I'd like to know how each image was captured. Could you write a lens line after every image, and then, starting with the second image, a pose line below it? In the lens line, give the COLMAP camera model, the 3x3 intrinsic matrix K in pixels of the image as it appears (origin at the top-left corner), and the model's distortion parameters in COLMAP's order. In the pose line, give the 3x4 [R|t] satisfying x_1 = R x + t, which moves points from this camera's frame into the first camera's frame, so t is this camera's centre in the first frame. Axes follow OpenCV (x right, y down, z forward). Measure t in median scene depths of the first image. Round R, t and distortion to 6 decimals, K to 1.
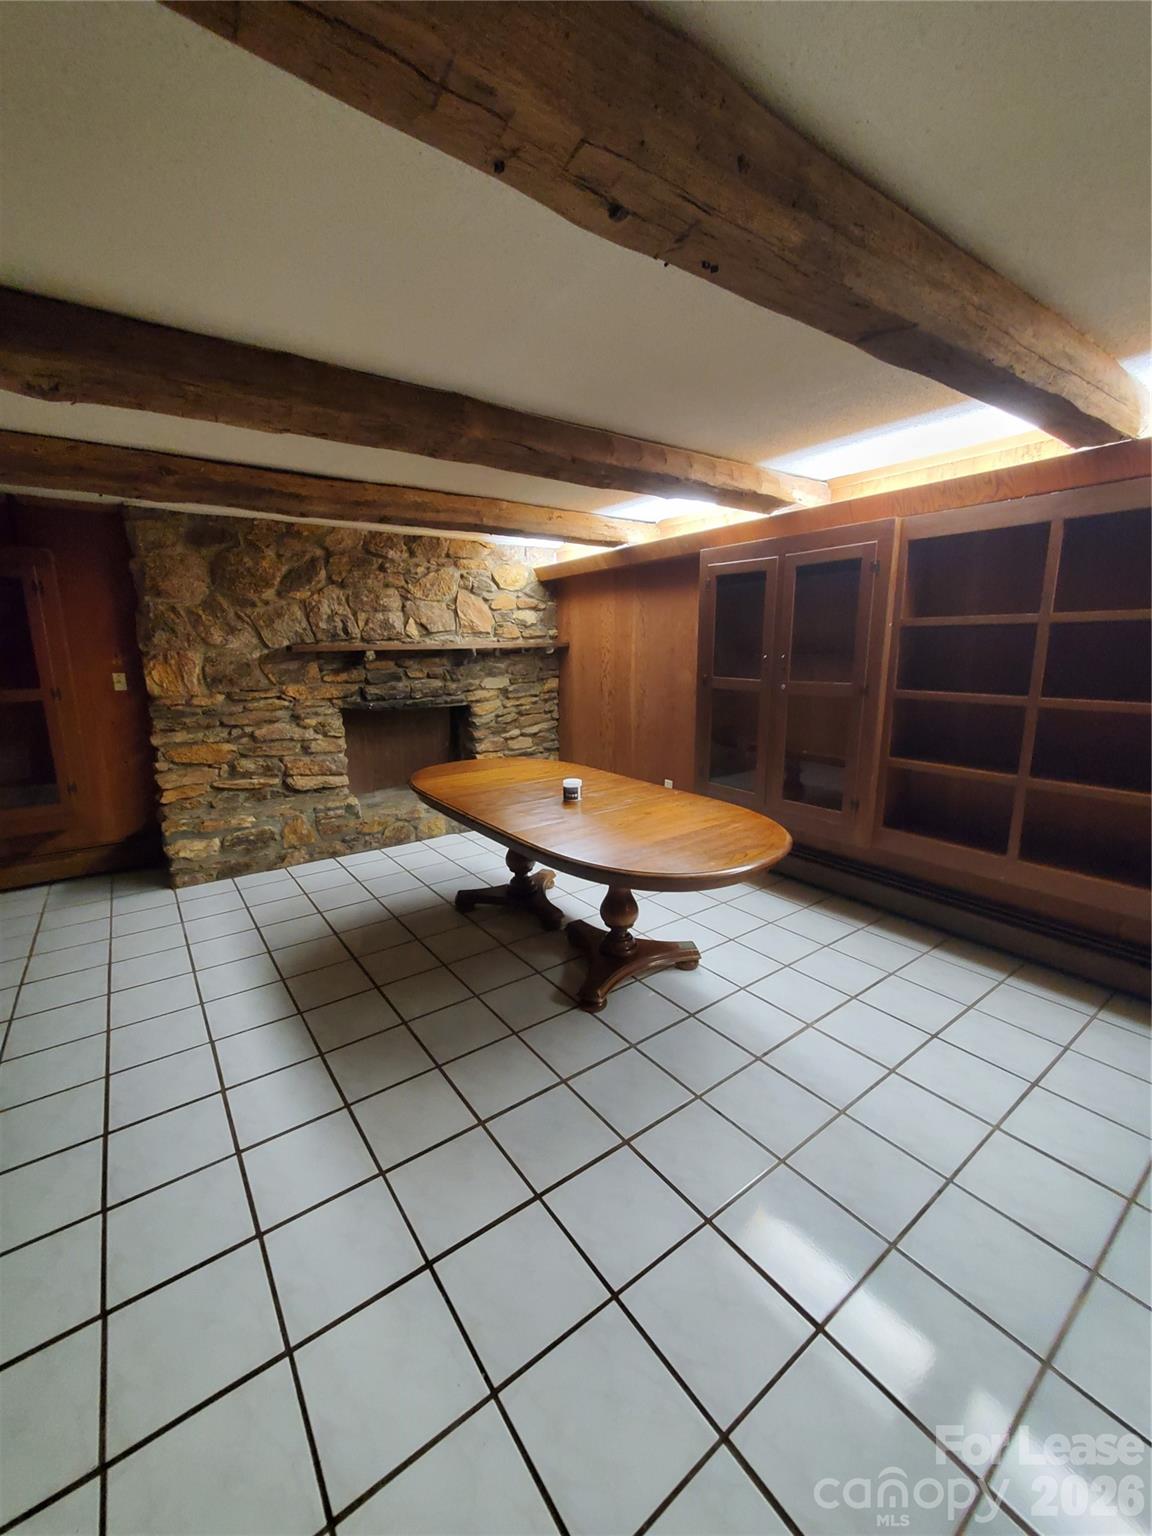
lens RADIAL K [[614.3, 0, 561.1], [0, 614.3, 764.1], [0, 0, 1]] dist [0.001204, 0.000025]
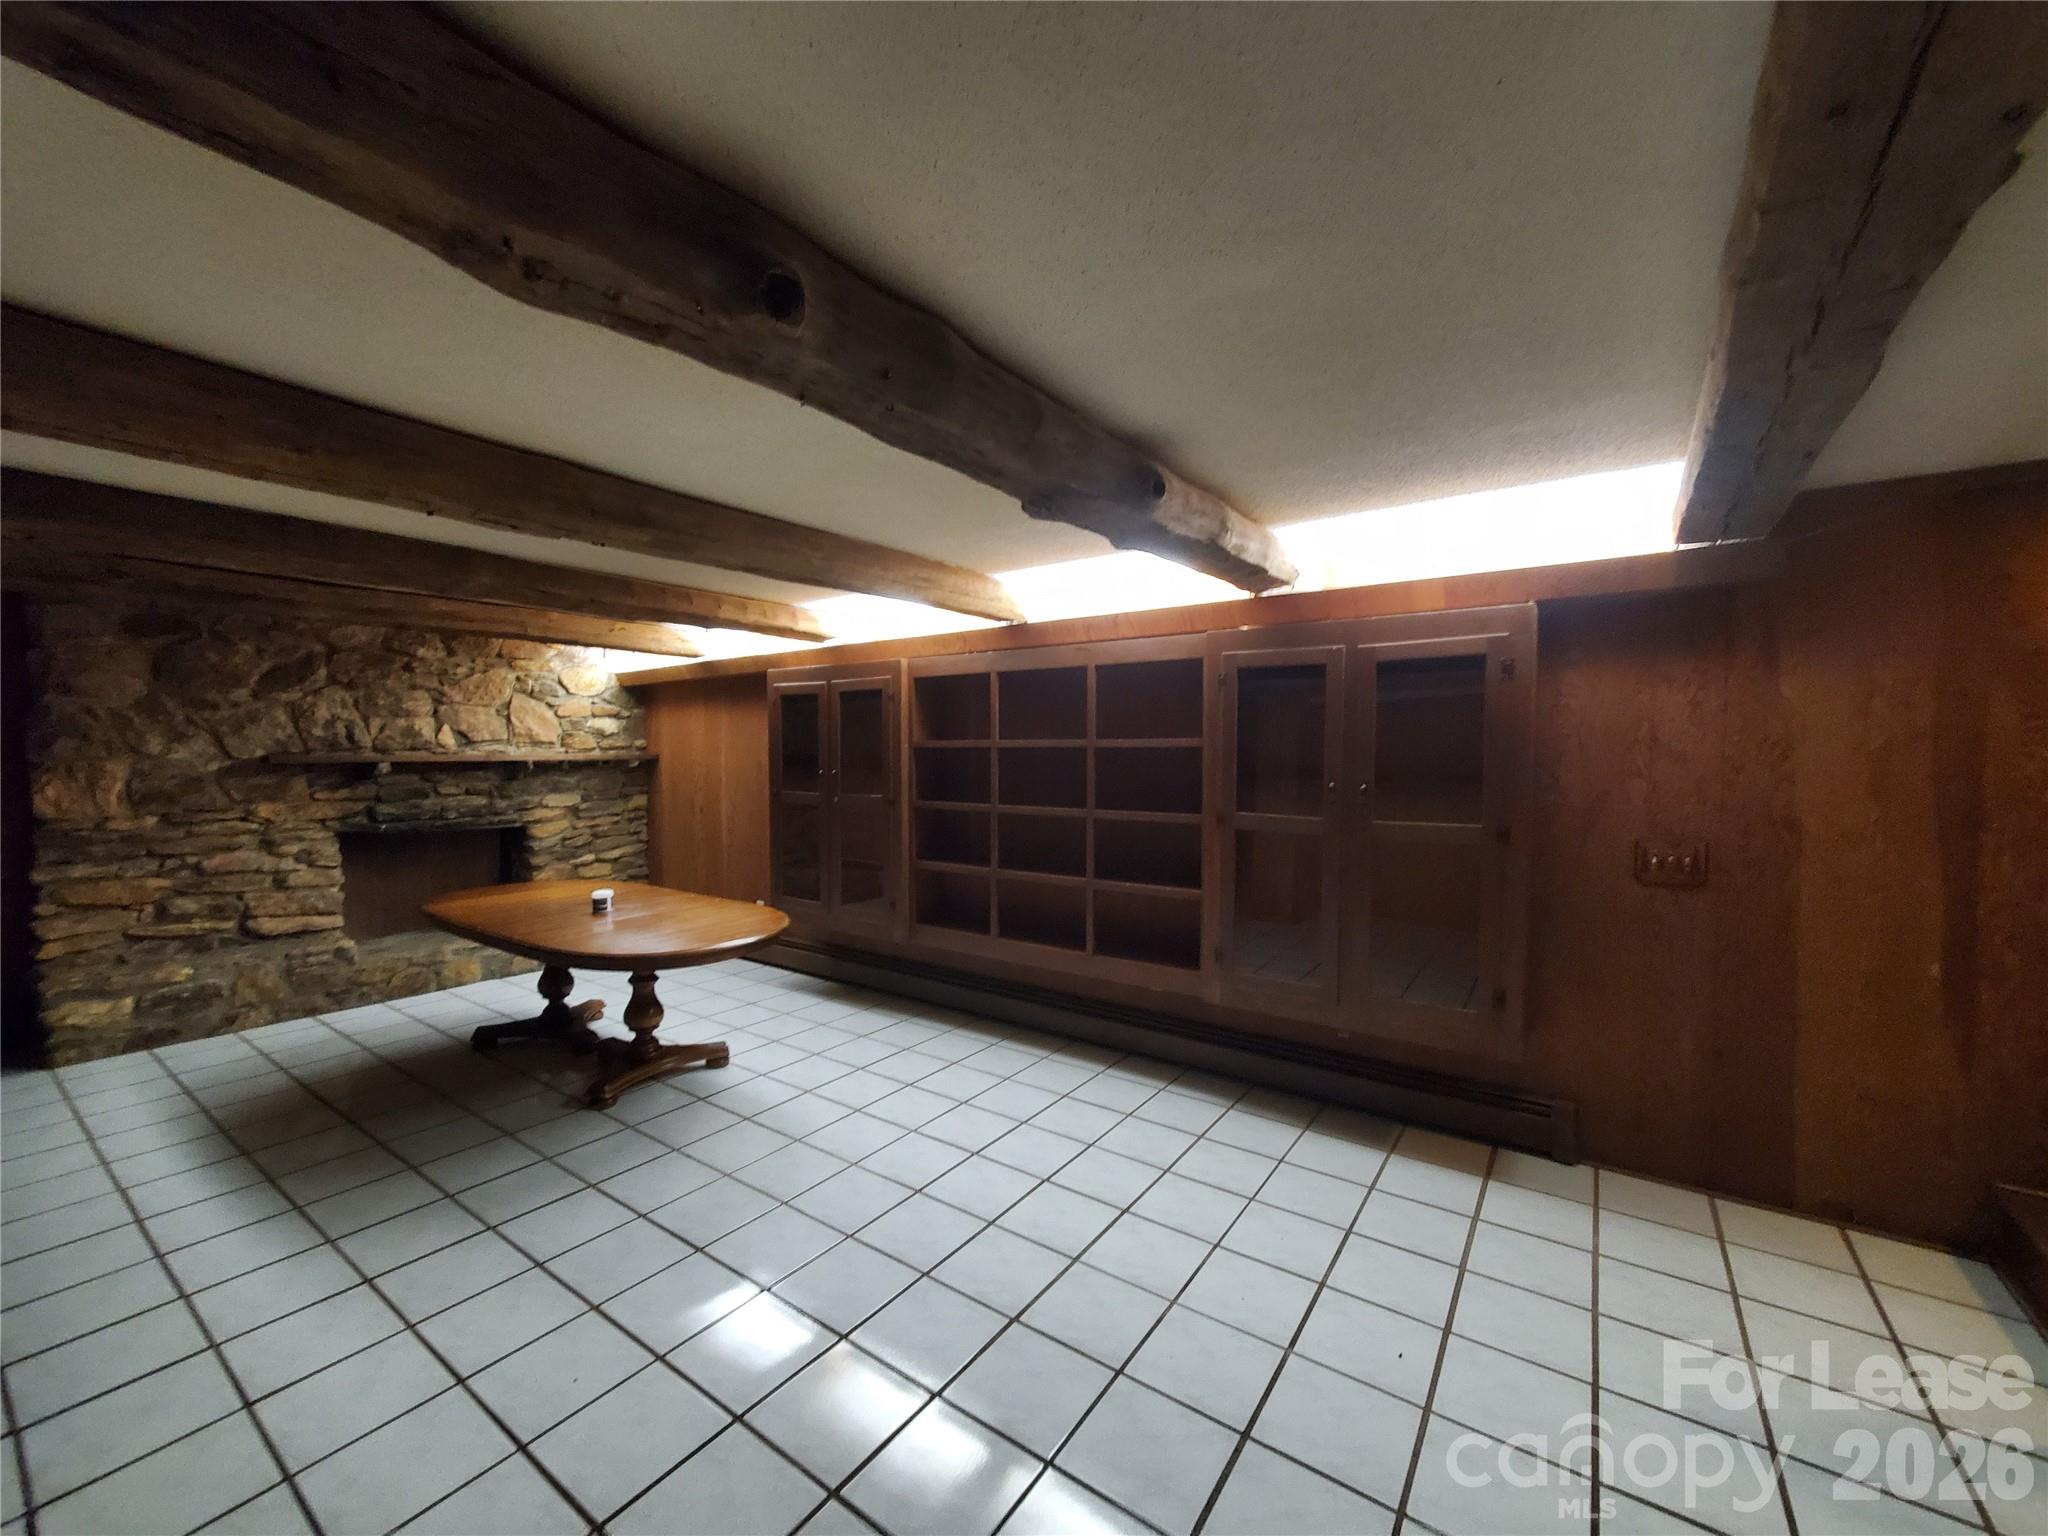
lens RADIAL K [[819.0, 0, 1015.1], [0, 819.0, 780.1], [0, 0, 1]] dist [0.001204, 0.000025]
pose [[0.945308, -0.000453, 0.326178, 0.149844], [0.052167, 0.987337, -0.149815, 0.056214], [-0.321980, 0.158637, 0.933361, -0.345616]]
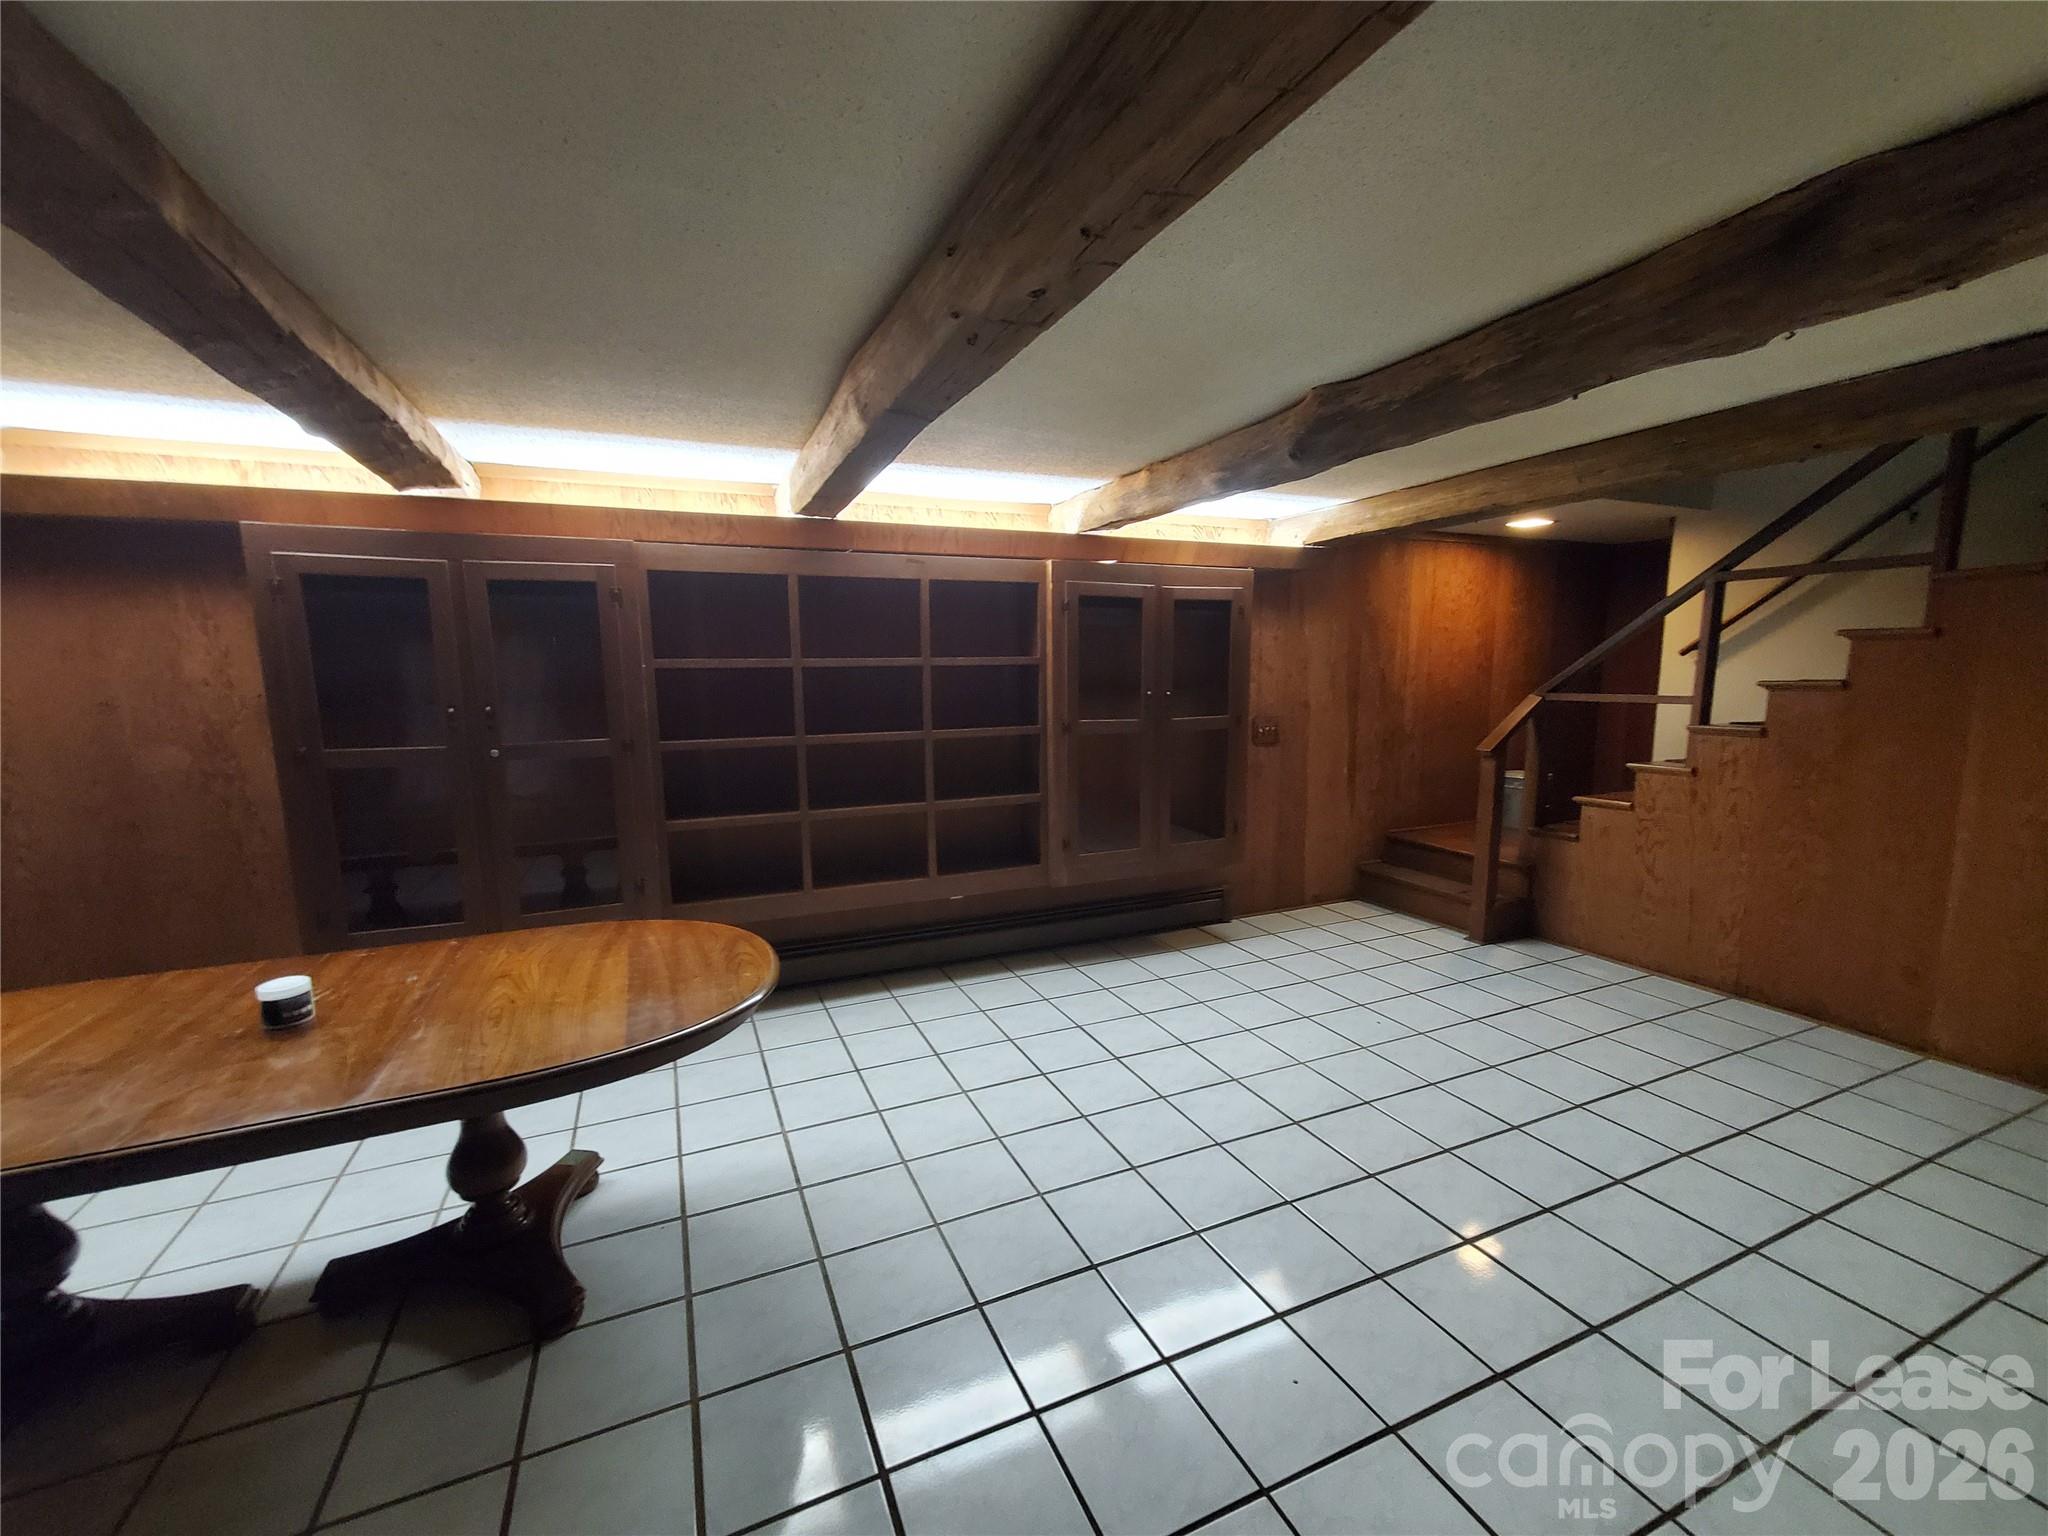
lens RADIAL K [[819.0, 0, 1015.1], [0, 819.0, 780.1], [0, 0, 1]] dist [0.001204, 0.000025]
pose [[0.208637, -0.126432, 0.969786, -0.311266], [0.197500, 0.976625, 0.084834, -0.046652], [-0.957844, 0.173833, 0.228730, 0.192738]]
